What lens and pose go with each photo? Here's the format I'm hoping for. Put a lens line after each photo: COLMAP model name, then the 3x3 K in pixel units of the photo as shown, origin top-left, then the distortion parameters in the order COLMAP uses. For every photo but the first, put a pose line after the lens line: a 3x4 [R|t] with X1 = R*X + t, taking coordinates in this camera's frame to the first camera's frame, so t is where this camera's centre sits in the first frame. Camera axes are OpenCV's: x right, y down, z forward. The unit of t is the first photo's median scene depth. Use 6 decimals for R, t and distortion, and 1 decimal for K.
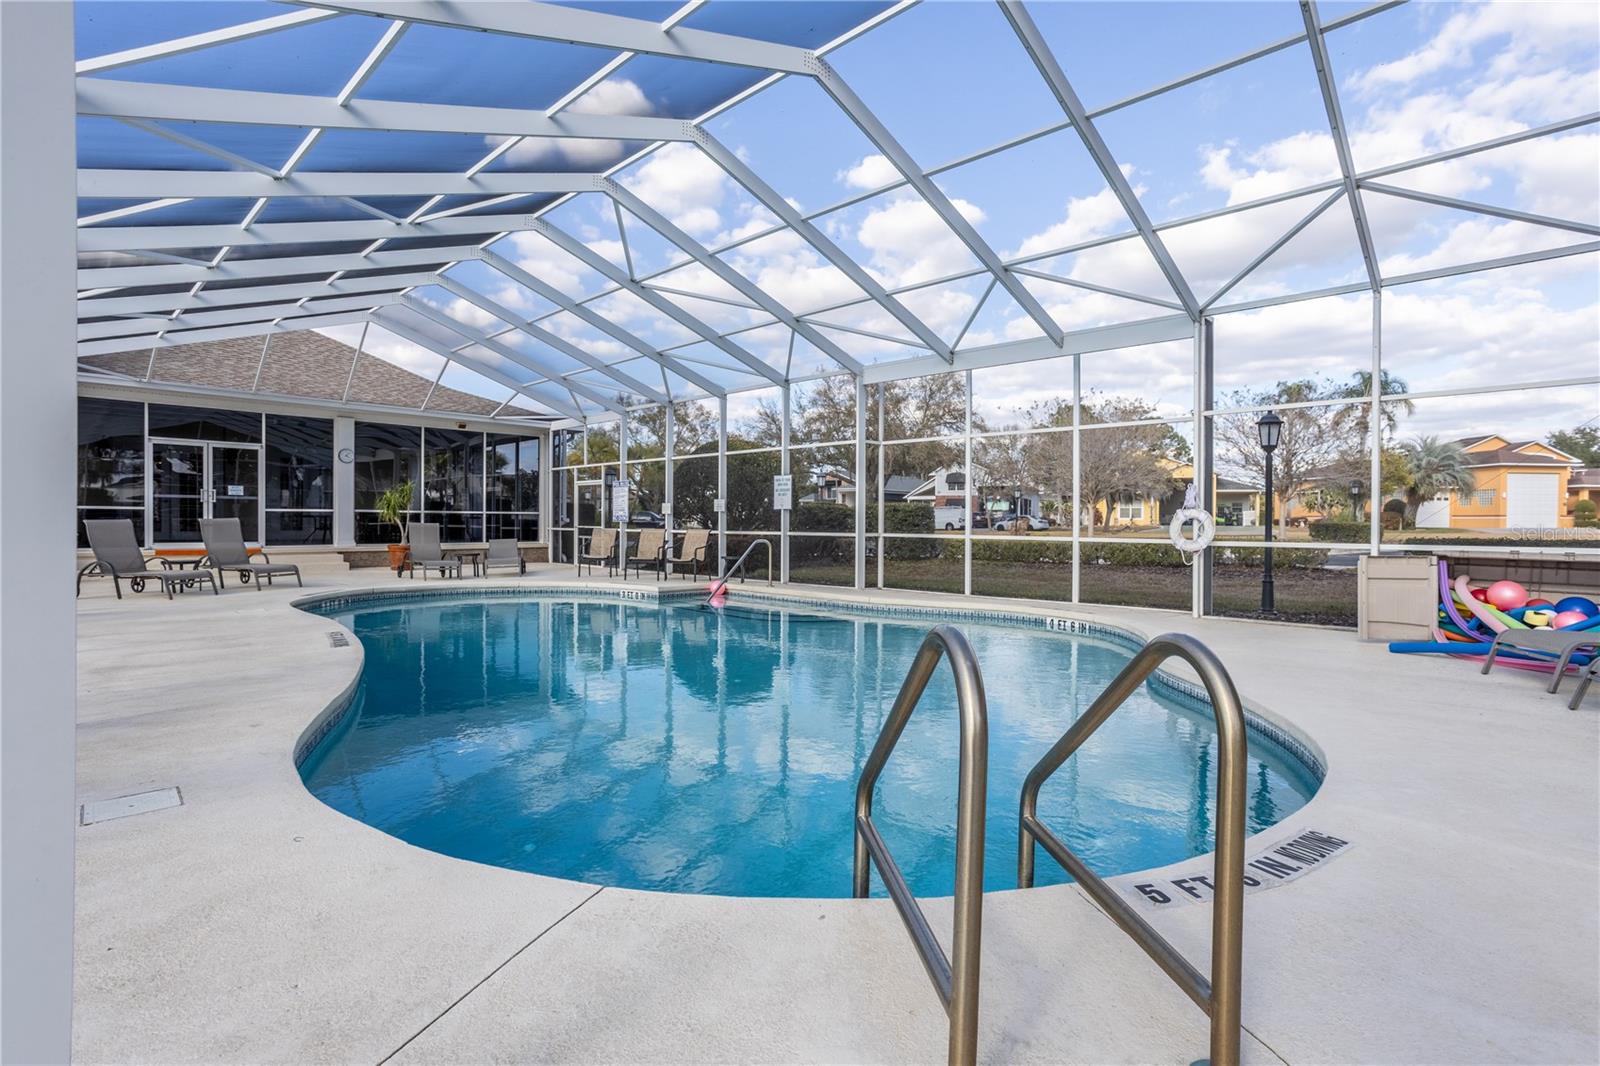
lens RADIAL K [[769.1, 0, 800.0], [0, 769.1, 533.0], [0, 0, 1]] dist [0.000443, -0.000056]
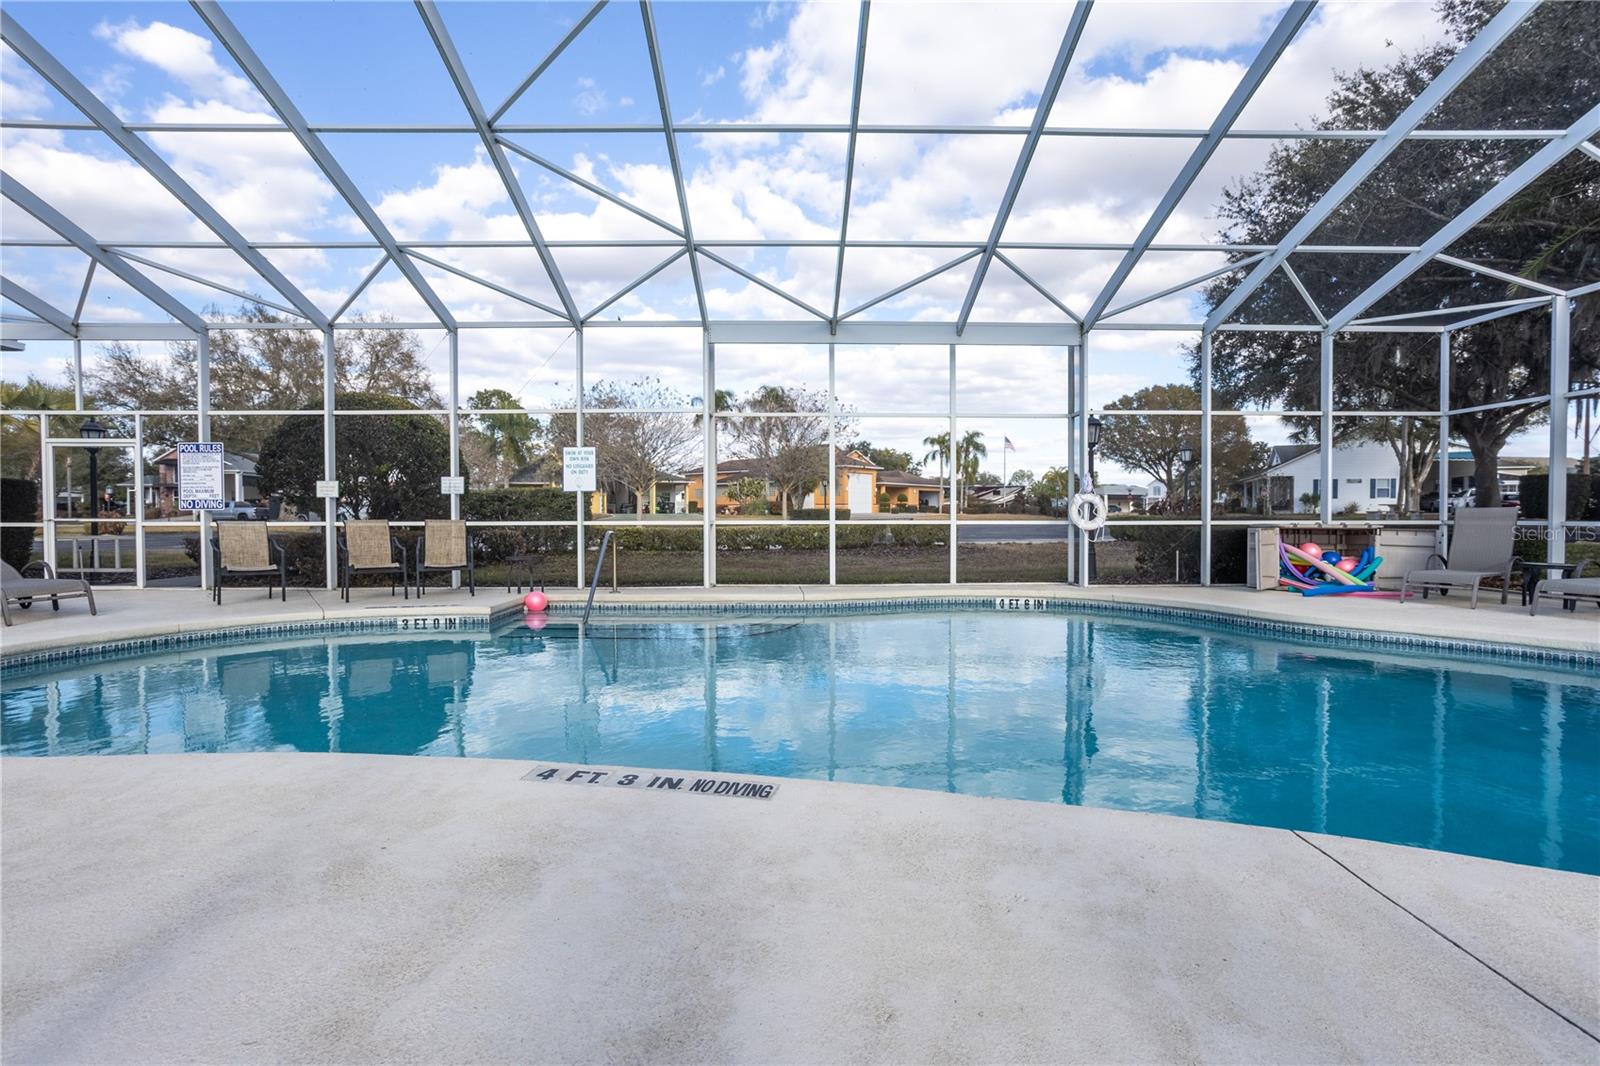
lens RADIAL K [[798.3, 0, 800.0], [0, 798.3, 533.0], [0, 0, 1]] dist [0.012693, 0.000134]
pose [[0.736107, -0.027586, 0.676302, -0.381739], [0.020508, 0.999619, 0.018452, -0.000514], [-0.676554, 0.000287, 0.736393, 0.263067]]
